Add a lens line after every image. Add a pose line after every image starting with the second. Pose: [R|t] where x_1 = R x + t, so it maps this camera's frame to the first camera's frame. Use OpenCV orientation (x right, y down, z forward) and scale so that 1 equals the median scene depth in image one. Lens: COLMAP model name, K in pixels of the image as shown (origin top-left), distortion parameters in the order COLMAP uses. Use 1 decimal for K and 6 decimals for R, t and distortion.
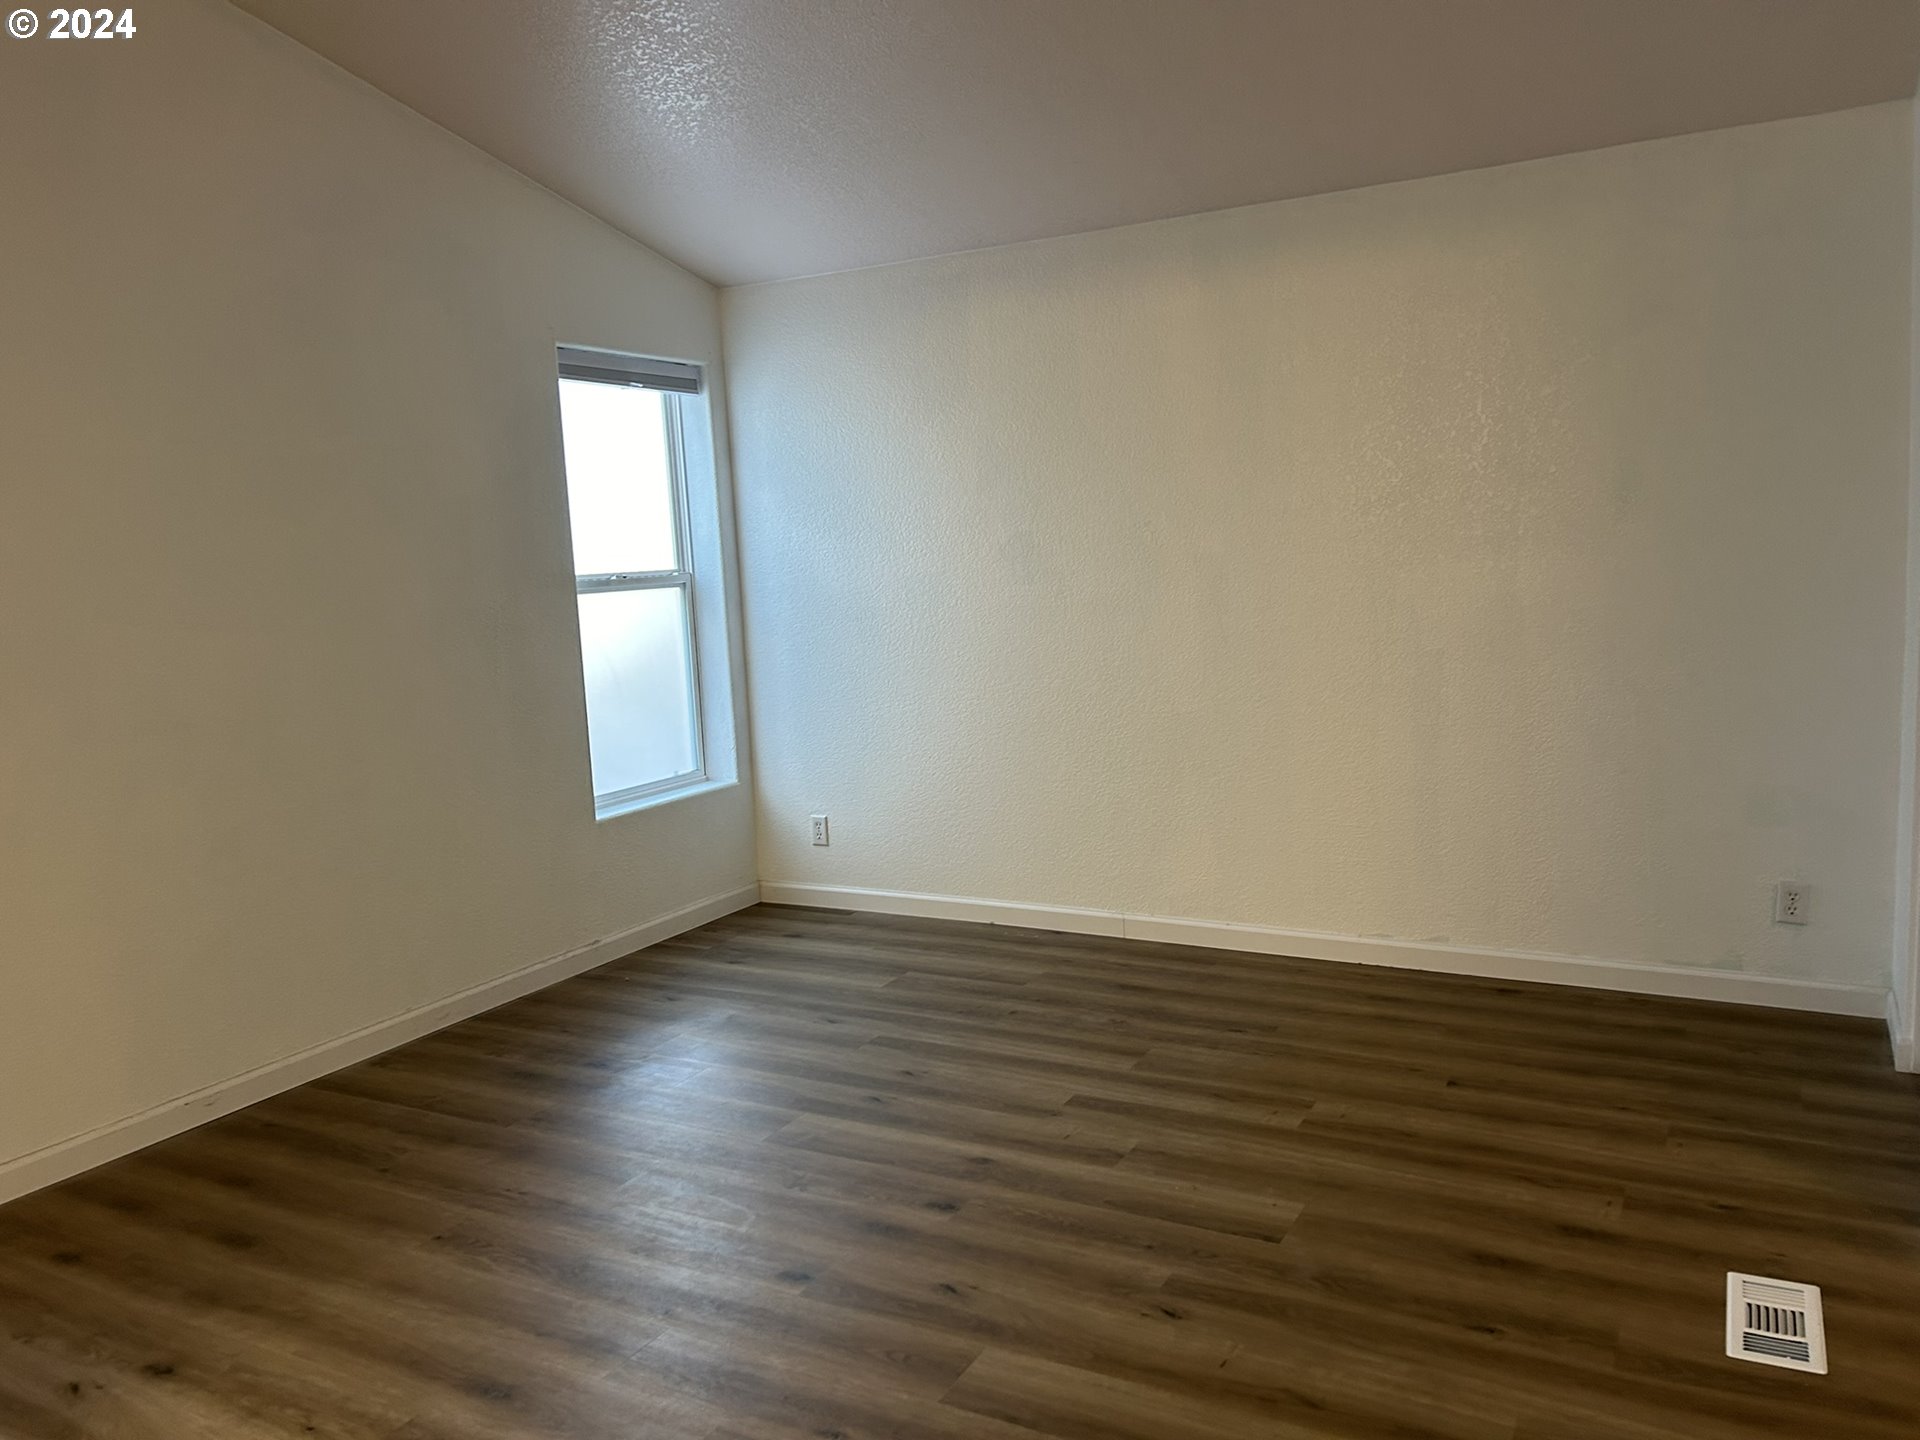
lens RADIAL K [[1446.0, 0, 960.0], [0, 1446.0, 720.0], [0, 0, 1]] dist [0.066634, -0.066110]
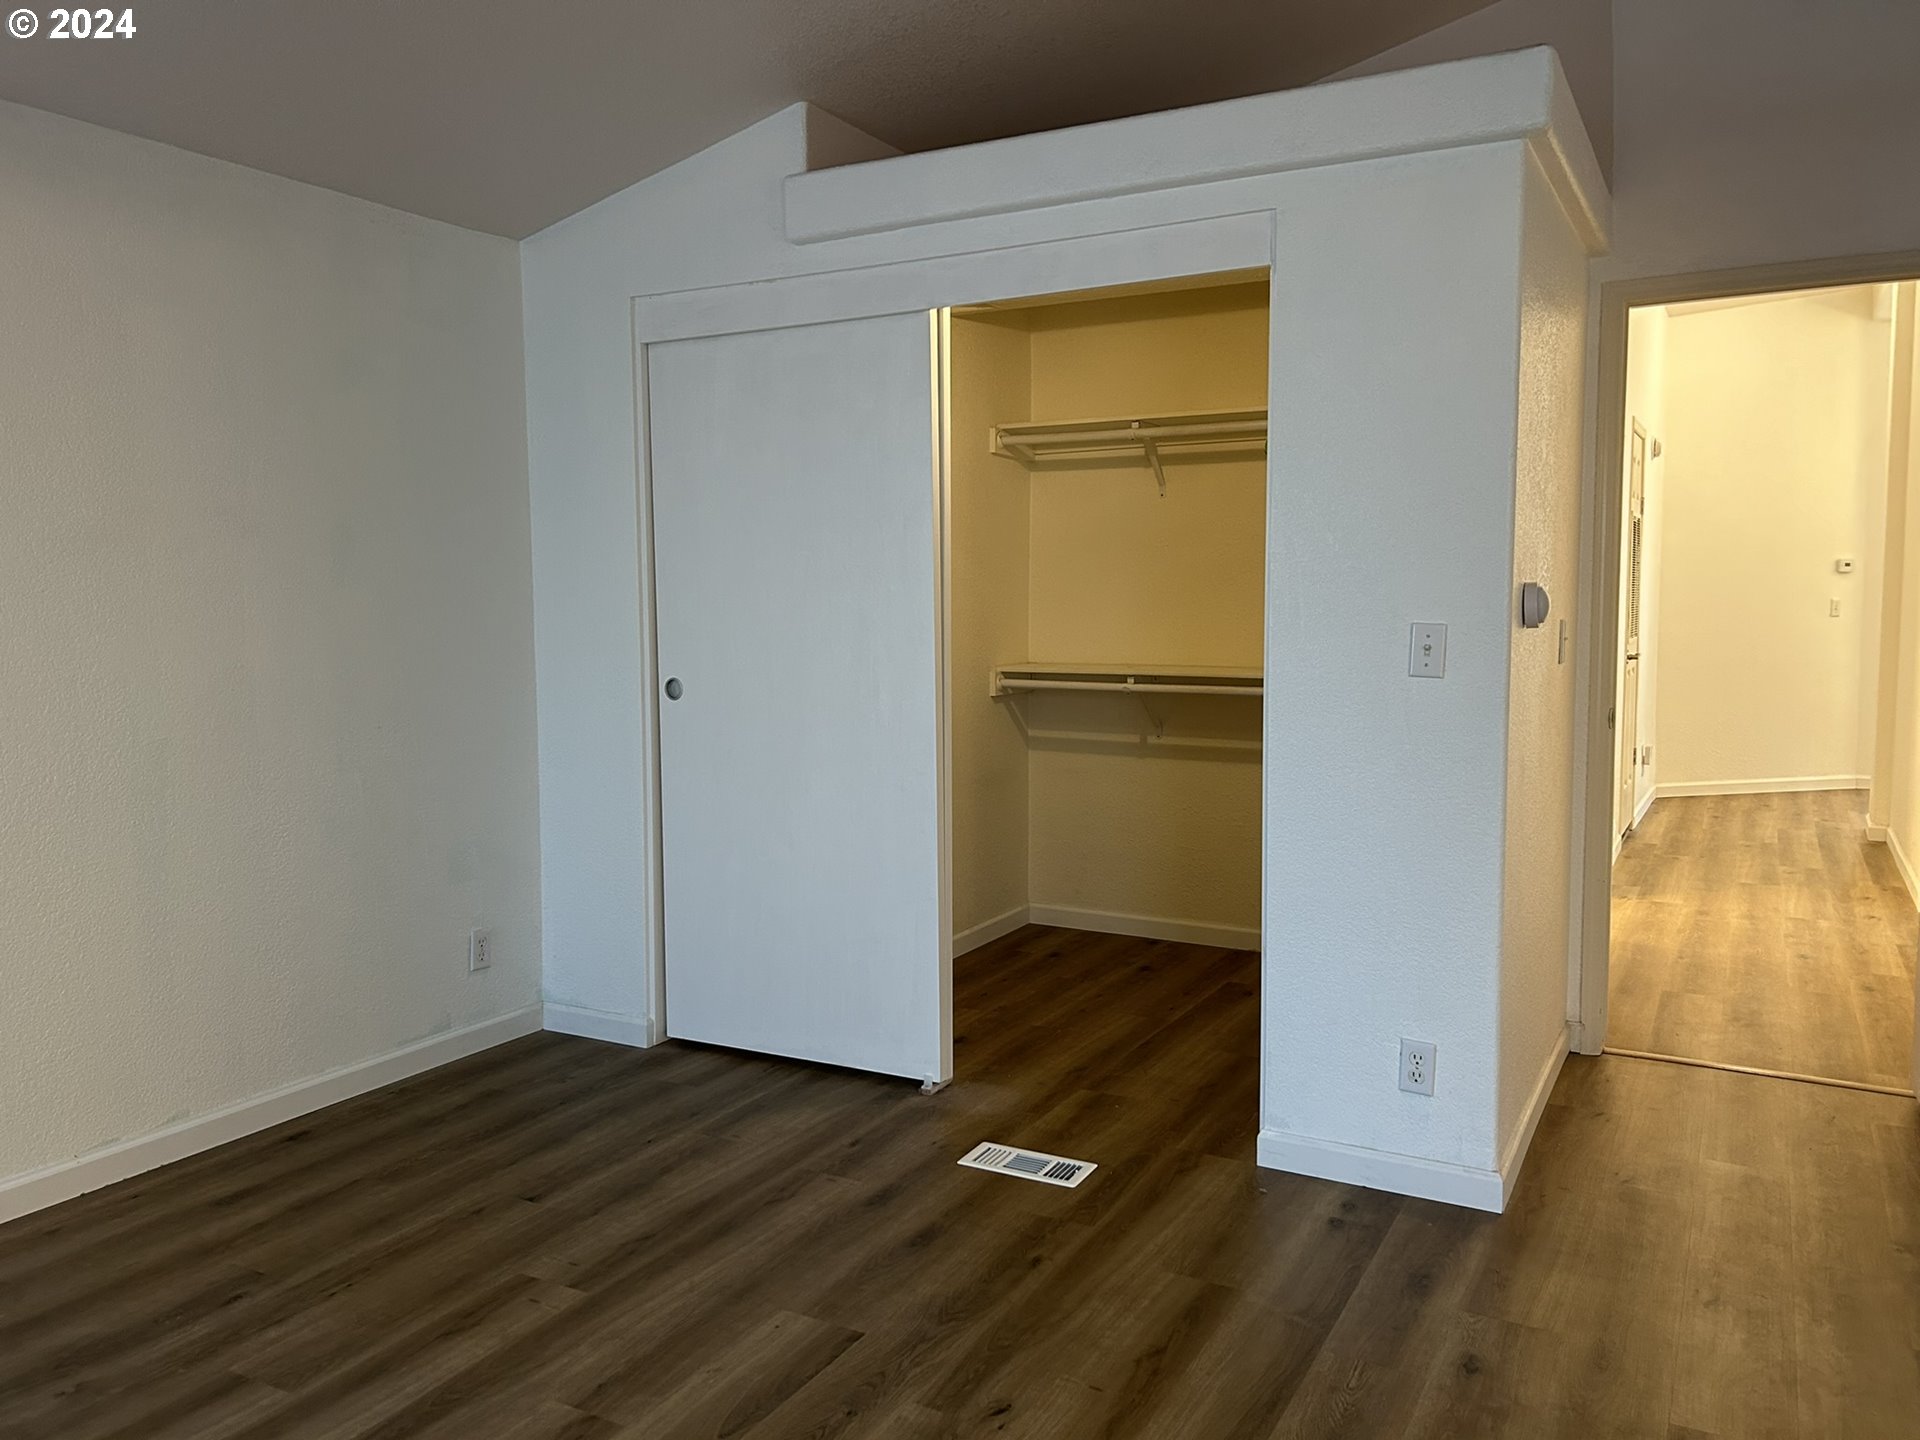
lens RADIAL K [[1446.0, 0, 960.0], [0, 1446.0, 720.0], [0, 0, 1]] dist [0.066634, -0.066110]
pose [[0.001444, -0.040860, 0.999164, -0.555259], [0.127724, 0.990989, 0.040341, -0.044809], [-0.991809, 0.127559, 0.006650, 0.714213]]
